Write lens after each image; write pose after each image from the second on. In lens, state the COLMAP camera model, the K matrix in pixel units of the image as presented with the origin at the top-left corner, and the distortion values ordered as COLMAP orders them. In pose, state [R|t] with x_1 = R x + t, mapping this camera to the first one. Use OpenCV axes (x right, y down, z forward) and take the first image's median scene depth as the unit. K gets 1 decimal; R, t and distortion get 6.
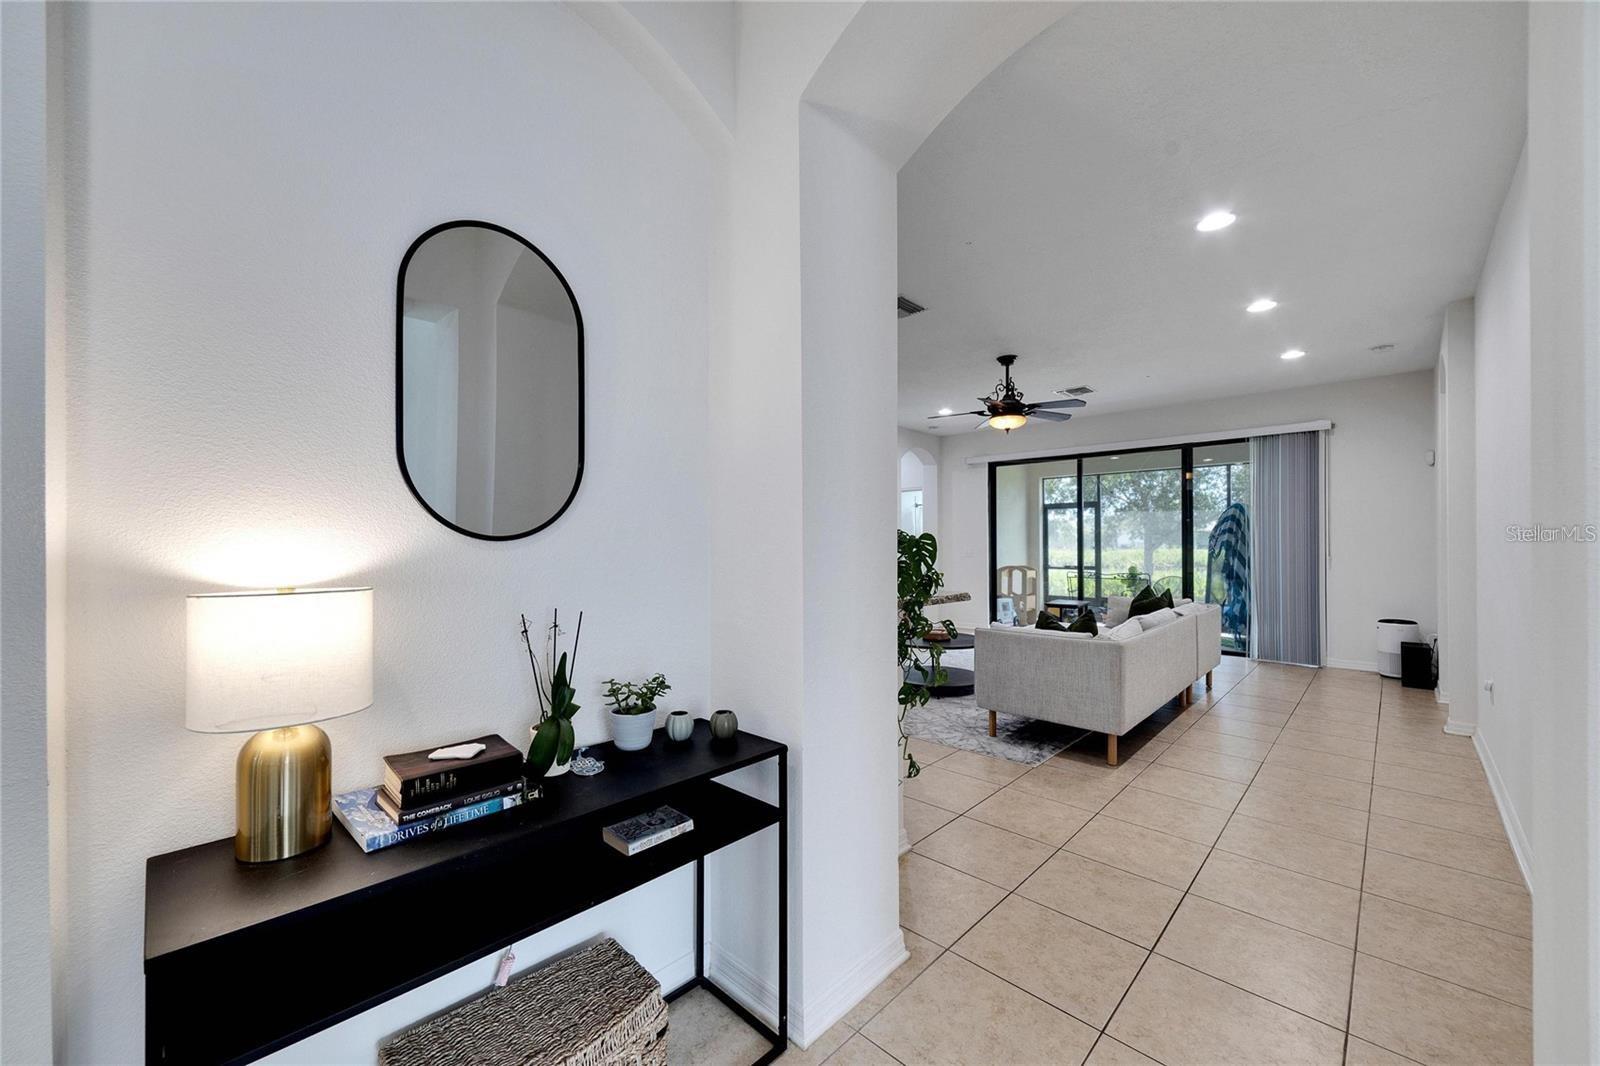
lens RADIAL K [[618.9, 0, 803.3], [0, 618.9, 529.3], [0, 0, 1]] dist [0.000489, -0.000601]
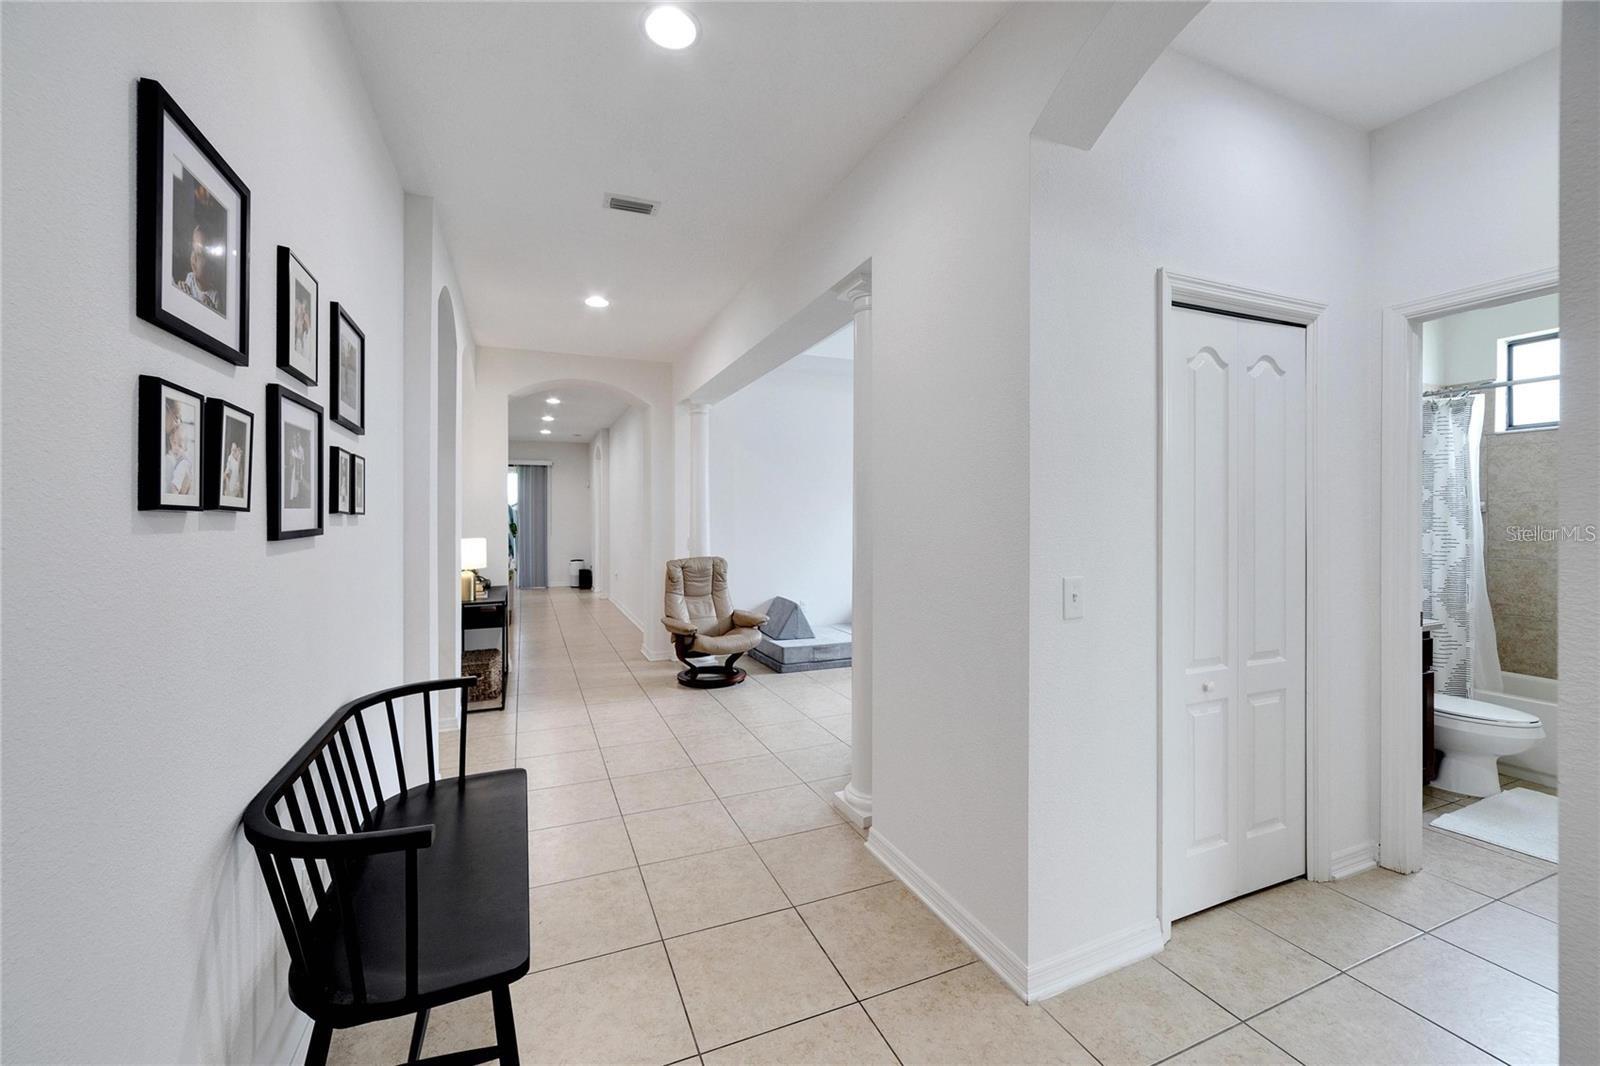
lens RADIAL K [[618.9, 0, 797.7], [0, 618.9, 519.2], [0, 0, 1]] dist [0.000489, -0.000601]
pose [[0.406626, 0.003931, 0.913586, -0.608959], [-0.008046, 0.999967, -0.000722, 0.003759], [-0.913559, -0.007057, 0.406644, -0.499267]]
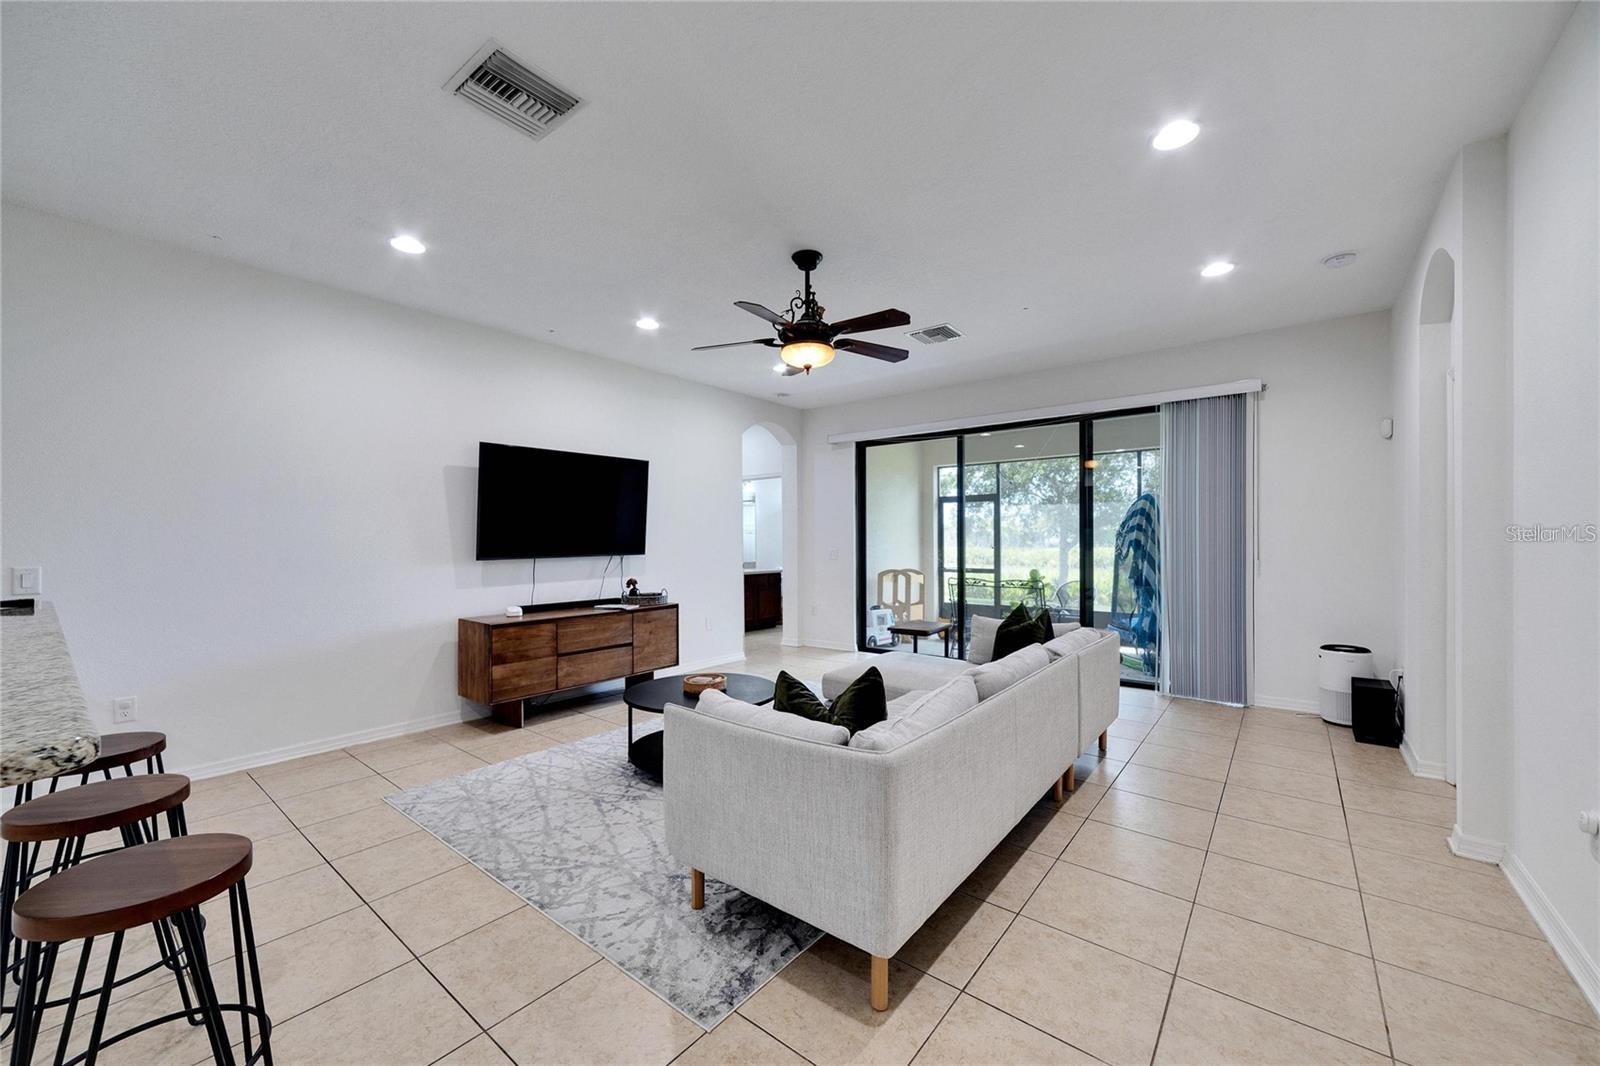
lens RADIAL K [[618.9, 0, 803.5], [0, 618.9, 526.9], [0, 0, 1]] dist [0.000489, -0.000601]
pose [[0.995349, 0.003520, 0.096274, 0.220974], [-0.003406, 0.999993, -0.001347, 0.005725], [-0.096278, 0.001013, 0.995354, 0.297049]]
